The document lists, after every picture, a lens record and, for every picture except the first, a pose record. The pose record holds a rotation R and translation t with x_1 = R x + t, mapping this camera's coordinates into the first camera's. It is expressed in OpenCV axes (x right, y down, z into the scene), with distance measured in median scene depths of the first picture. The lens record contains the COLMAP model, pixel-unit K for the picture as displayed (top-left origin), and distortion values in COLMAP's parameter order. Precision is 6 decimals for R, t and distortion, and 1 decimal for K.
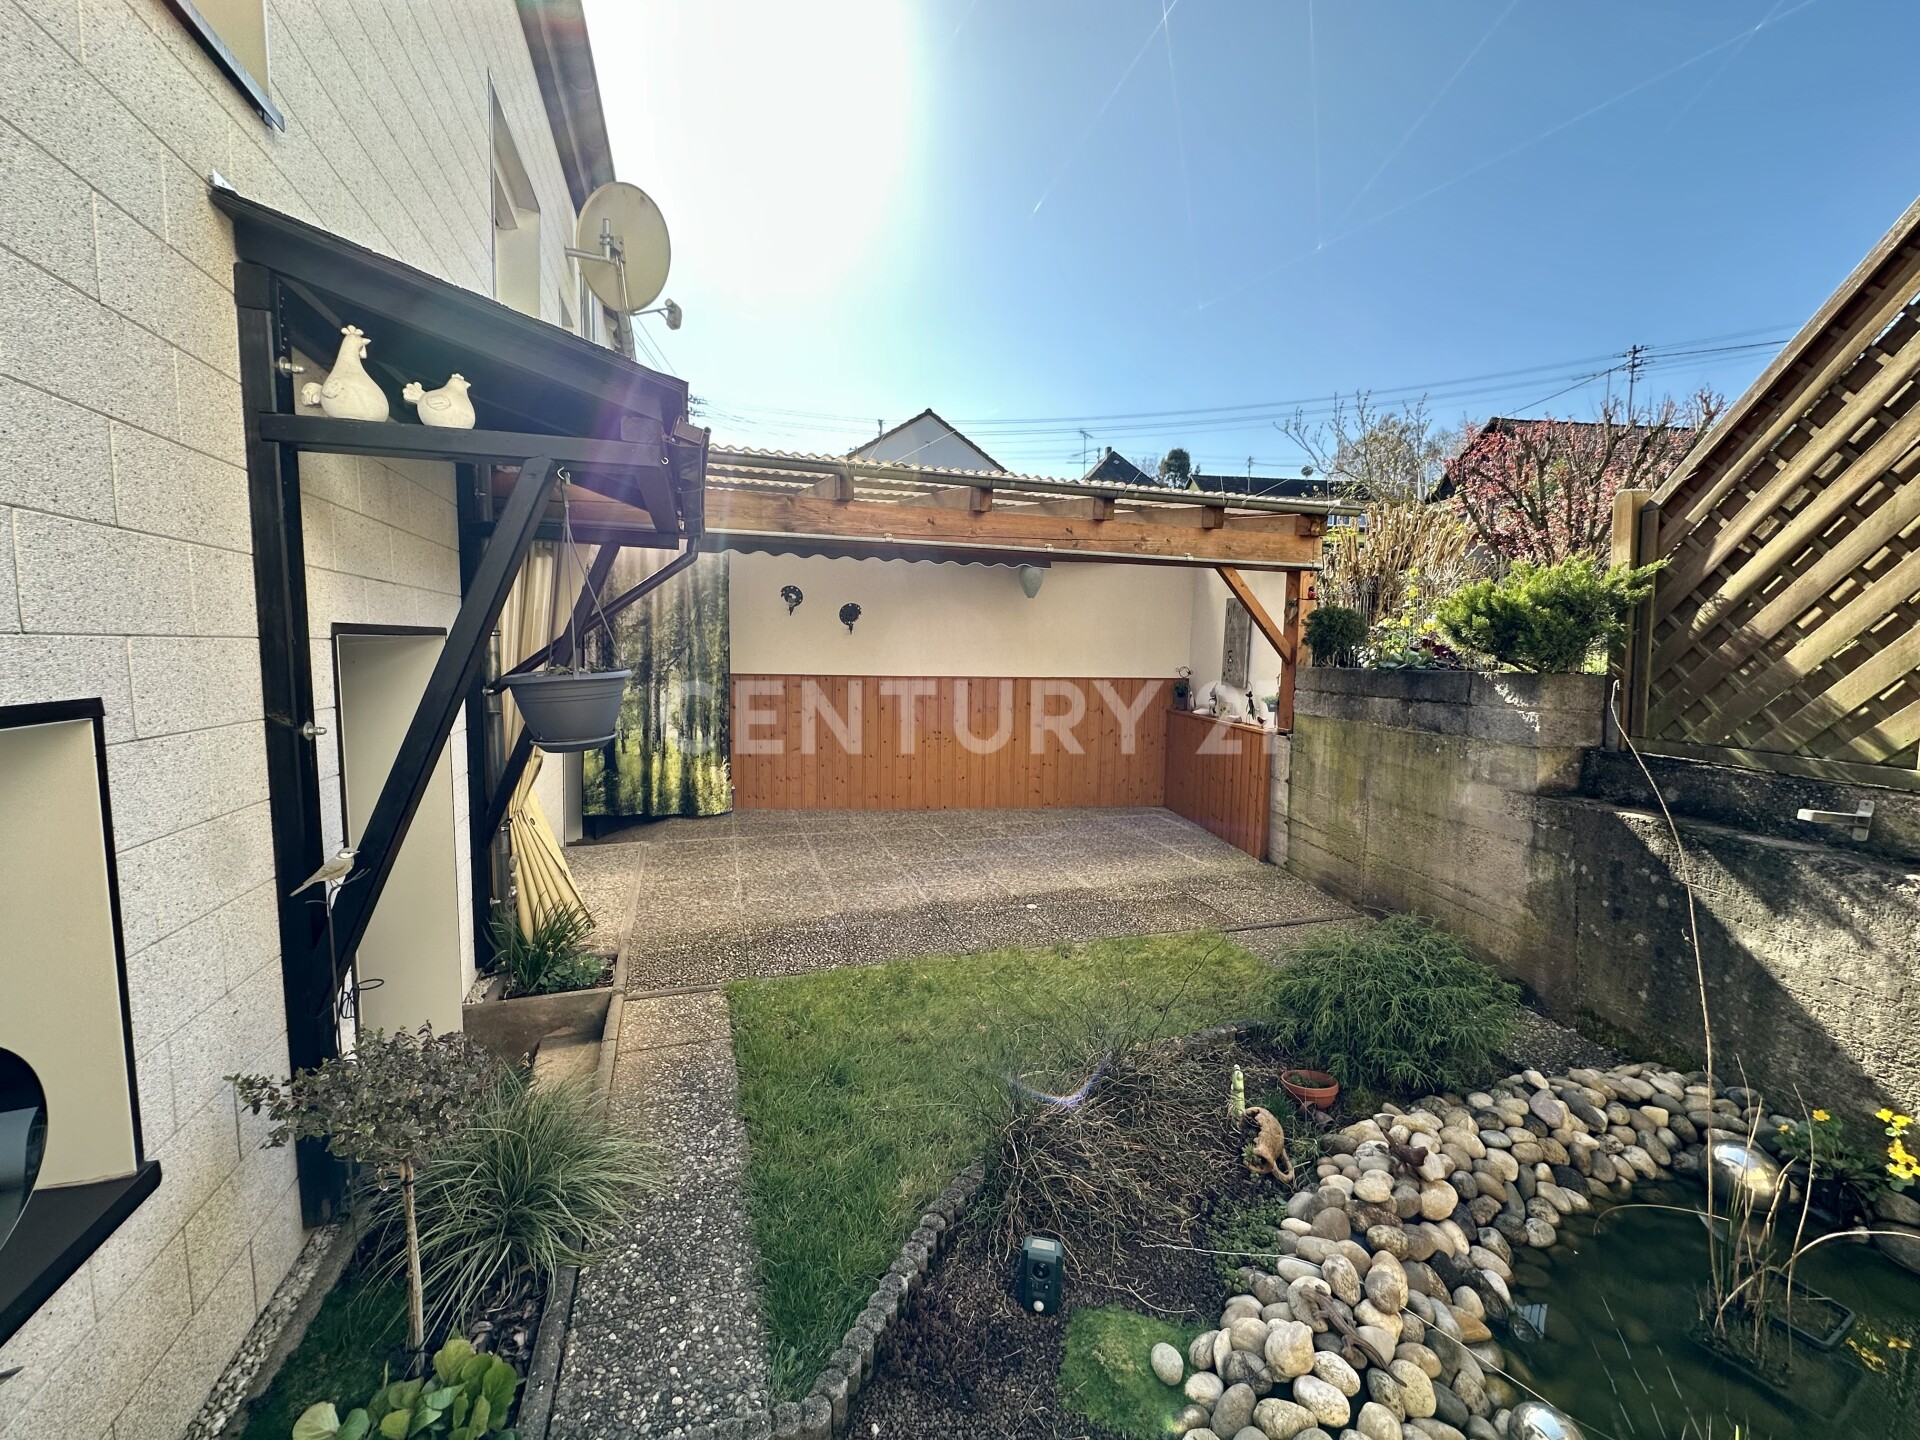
lens RADIAL K [[775.4, 0, 958.9], [0, 775.4, 717.2], [0, 0, 1]] dist [-0.001725, -0.000028]
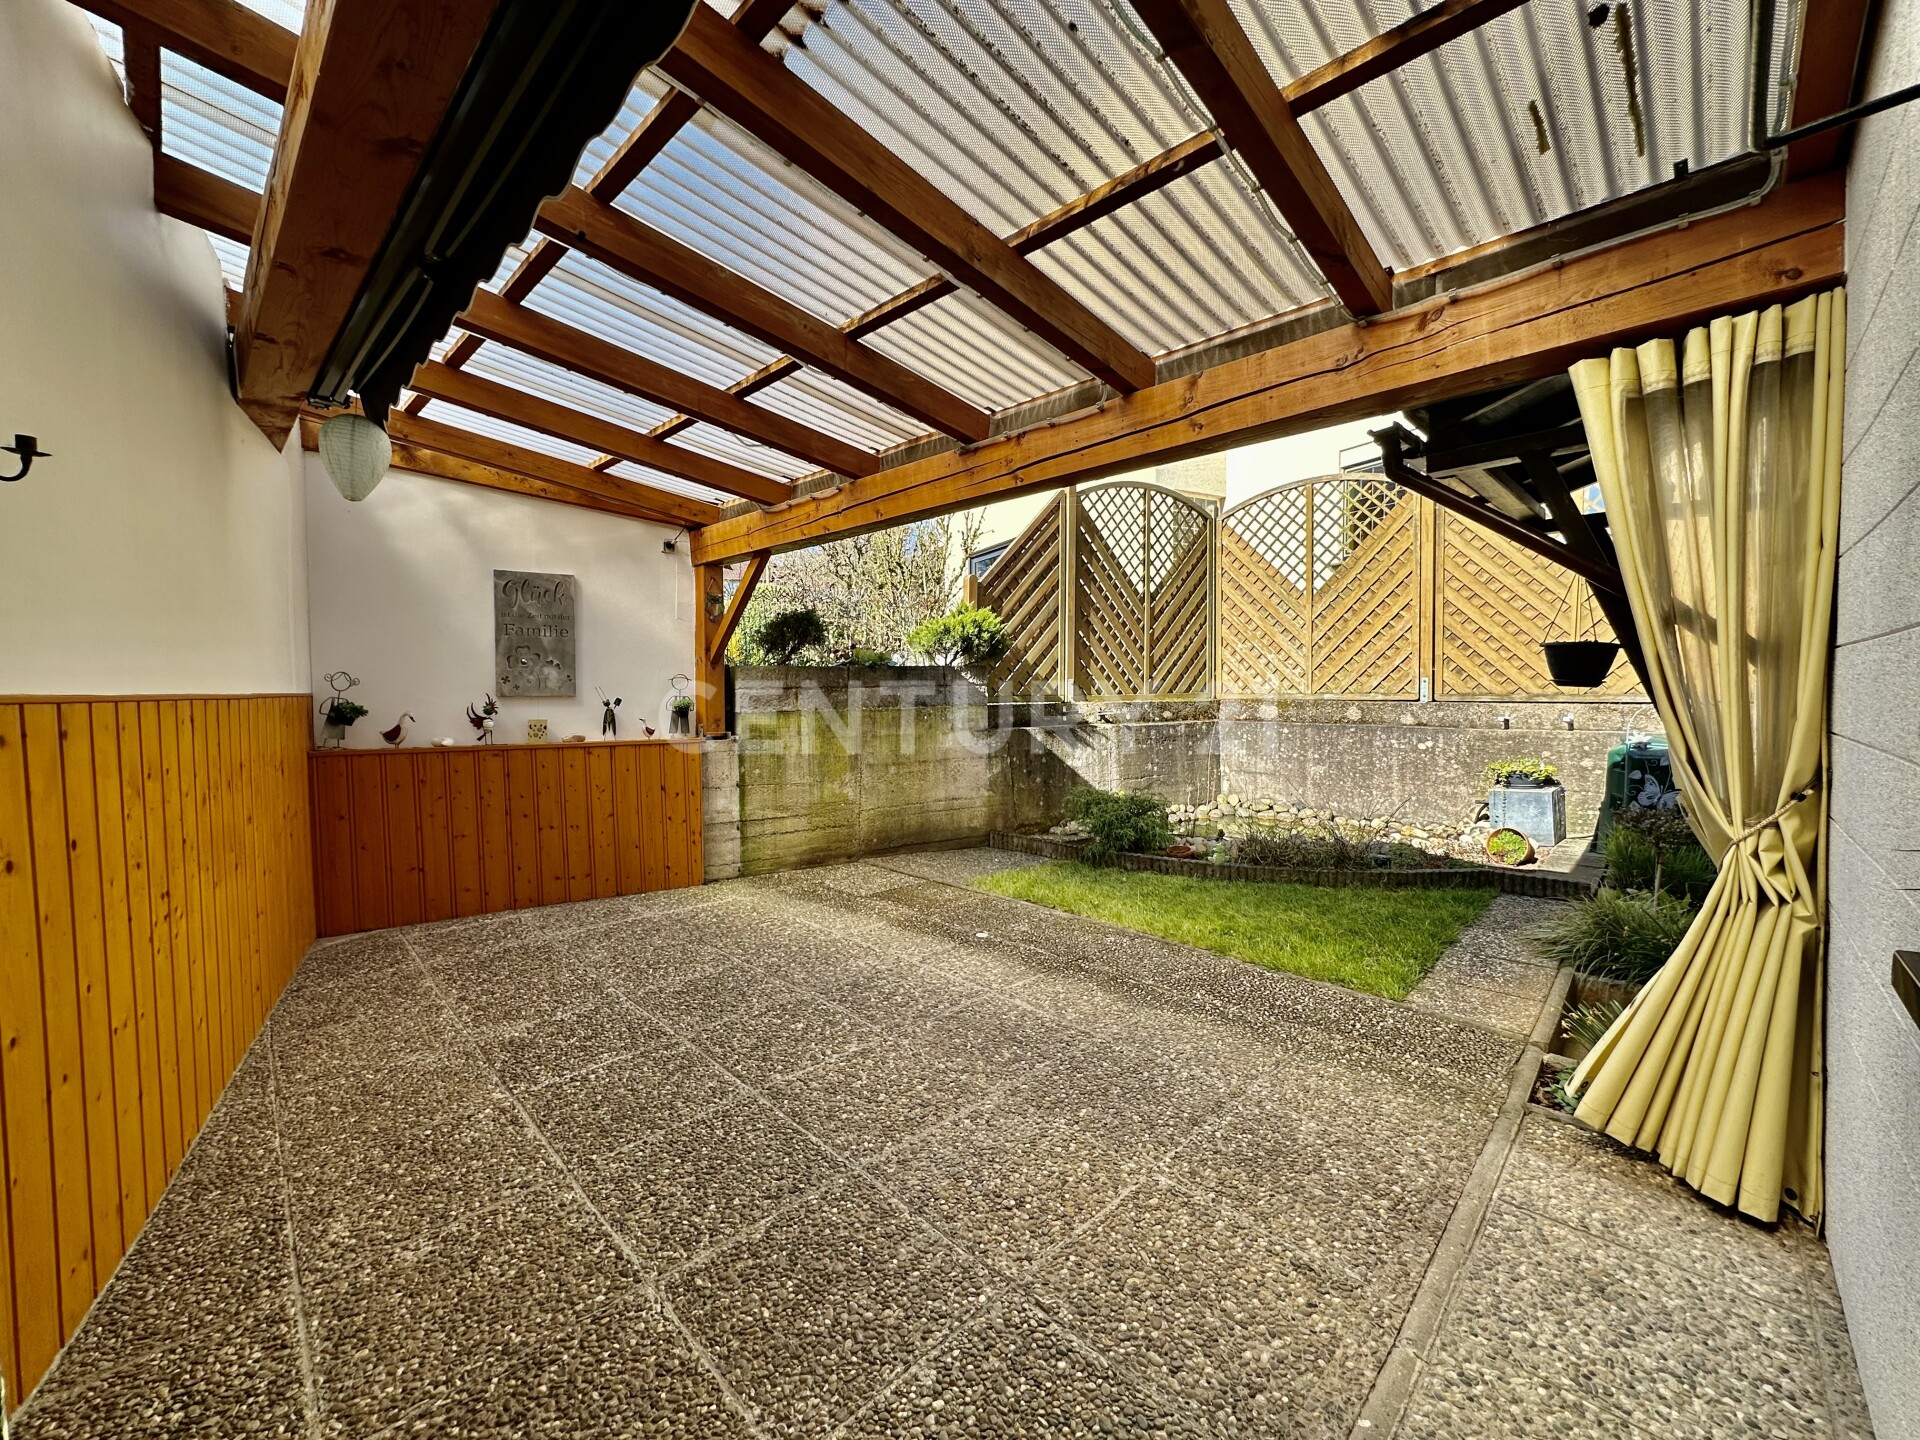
lens RADIAL K [[775.4, 0, 960.4], [0, 775.4, 721.6], [0, 0, 1]] dist [-0.001725, -0.000028]
pose [[-0.459560, -0.043448, 0.887083, -0.797207], [0.082218, 0.992433, 0.091202, -0.086083], [-0.884333, 0.114847, -0.452510, 1.711692]]
